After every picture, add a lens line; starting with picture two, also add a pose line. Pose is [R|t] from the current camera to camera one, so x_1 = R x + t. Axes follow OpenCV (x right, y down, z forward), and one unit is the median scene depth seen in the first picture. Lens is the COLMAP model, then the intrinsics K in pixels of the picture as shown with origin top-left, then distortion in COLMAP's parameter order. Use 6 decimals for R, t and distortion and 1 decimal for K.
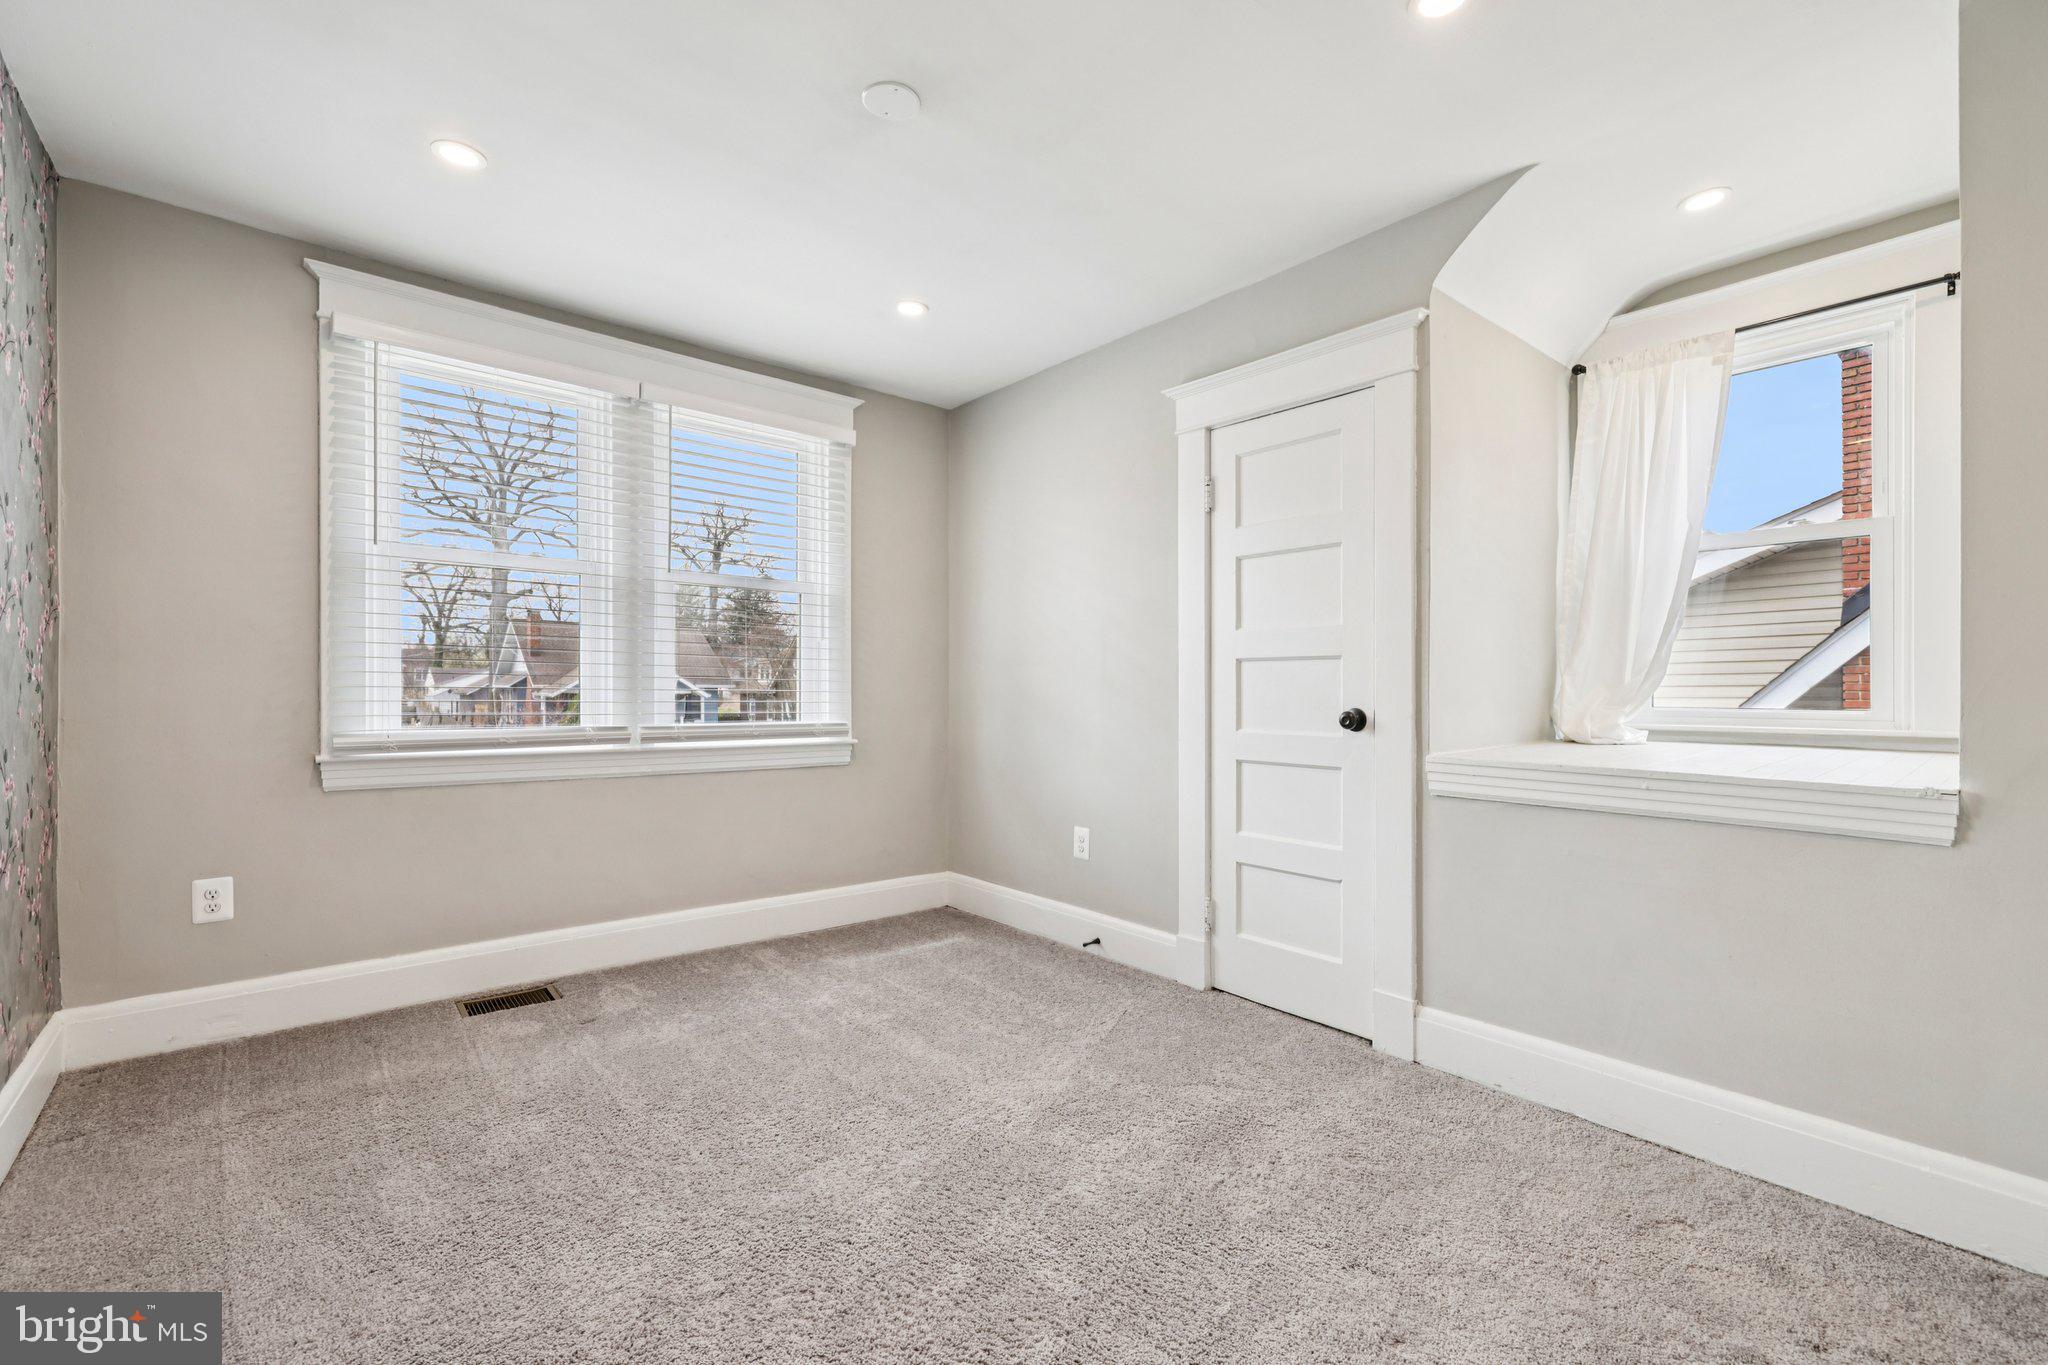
lens RADIAL K [[888.0, 0, 1016.4], [0, 888.0, 686.5], [0, 0, 1]] dist [0.000104, -0.000088]
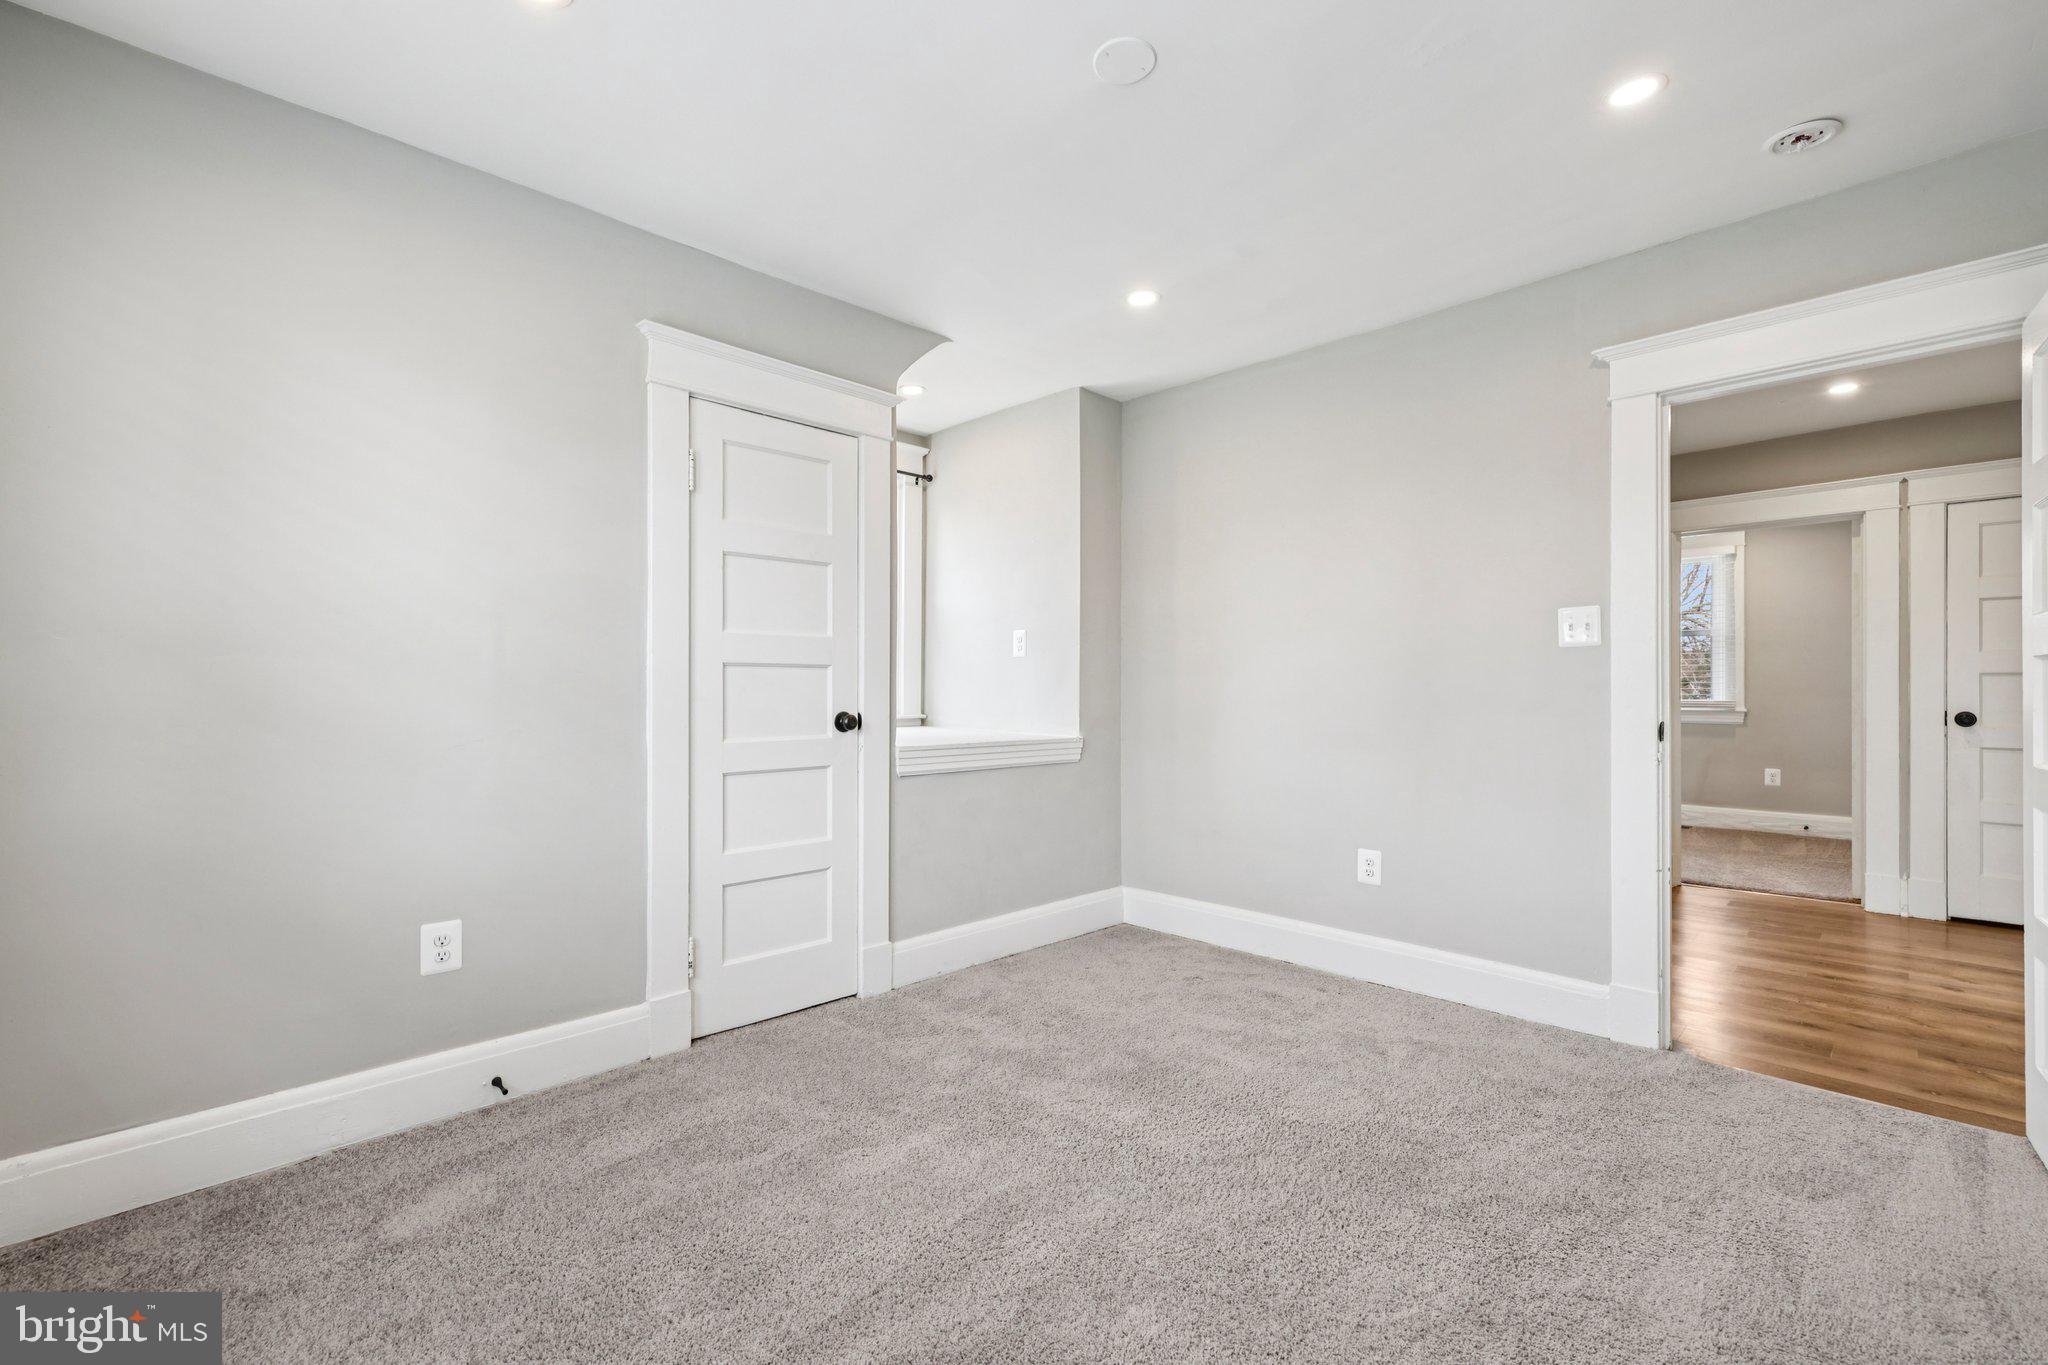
lens RADIAL K [[865.6, 0, 1019.6], [0, 865.6, 680.7], [0, 0, 1]] dist [-0.001099, -0.000226]
pose [[-0.078348, 0.004291, 0.996917, -0.687657], [-0.003749, 0.999982, -0.004599, -0.009656], [-0.996919, -0.004098, -0.078330, 0.795184]]
